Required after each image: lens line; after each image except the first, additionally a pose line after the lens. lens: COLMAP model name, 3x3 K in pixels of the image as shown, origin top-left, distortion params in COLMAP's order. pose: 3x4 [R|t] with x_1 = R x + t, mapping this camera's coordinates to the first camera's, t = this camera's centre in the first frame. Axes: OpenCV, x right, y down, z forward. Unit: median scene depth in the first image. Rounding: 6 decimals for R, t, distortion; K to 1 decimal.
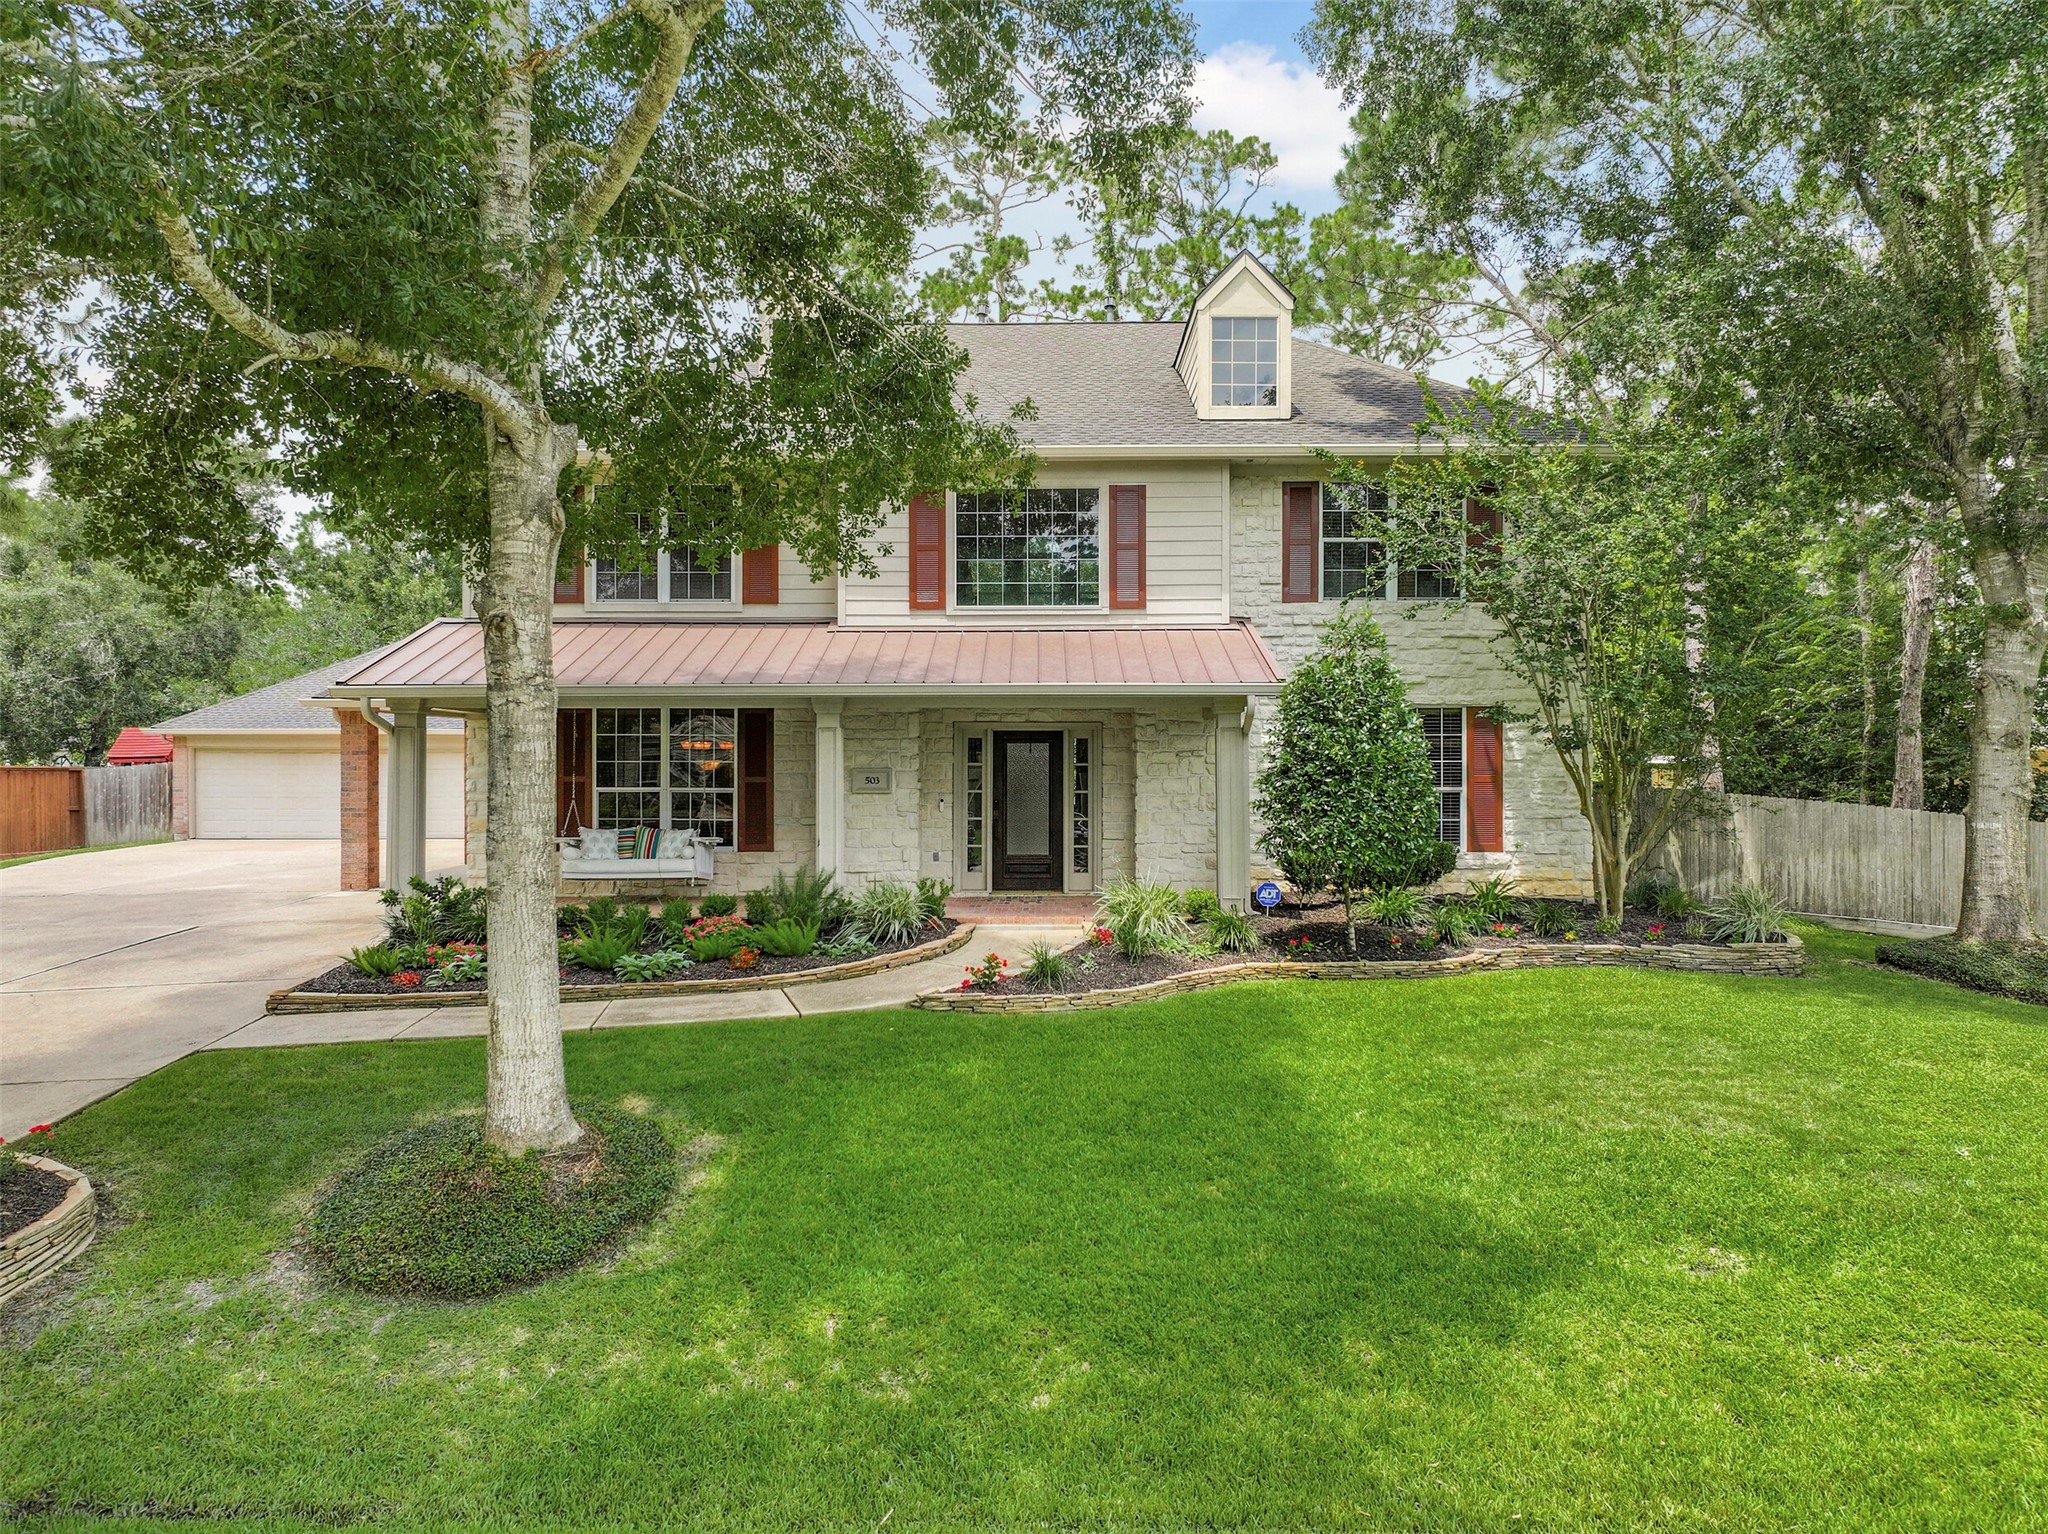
lens RADIAL K [[1545.7, 0, 1021.5], [0, 1545.7, 782.1], [0, 0, 1]] dist [0.033692, -0.006604]
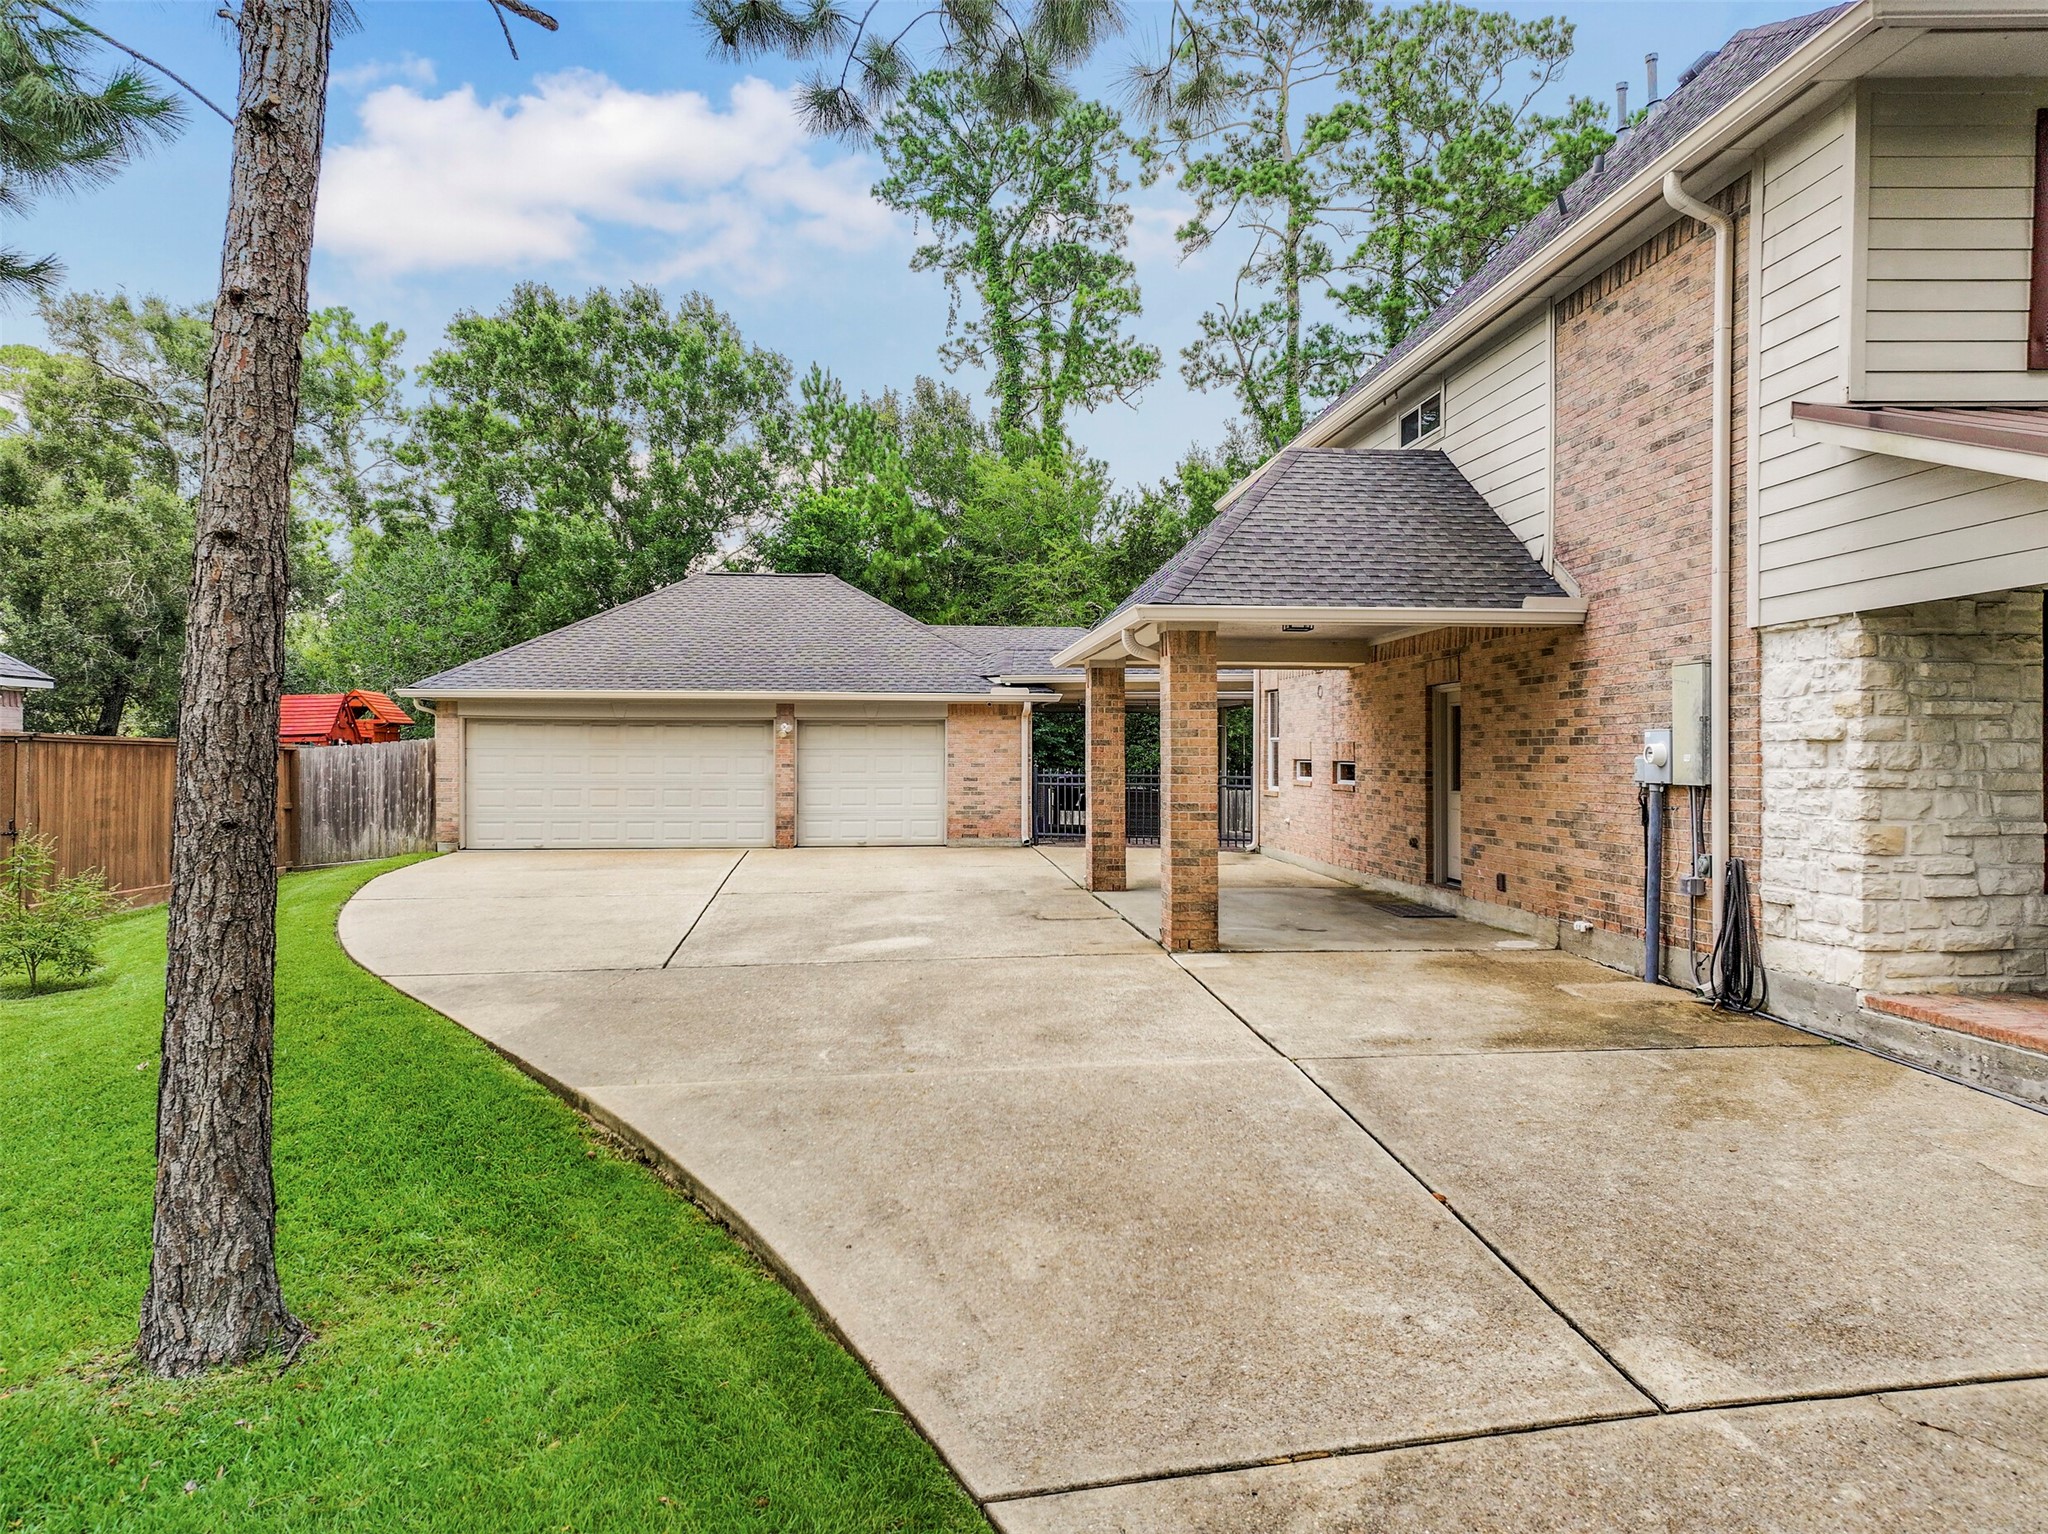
lens RADIAL K [[1545.7, 0, 1021.5], [0, 1545.7, 782.1], [0, 0, 1]] dist [0.033692, -0.006604]
pose [[0.995548, 0.000851, 0.094250, -0.692704], [-0.001056, 0.999997, 0.002128, 0.009477], [-0.094248, -0.002218, 0.995546, 0.588234]]
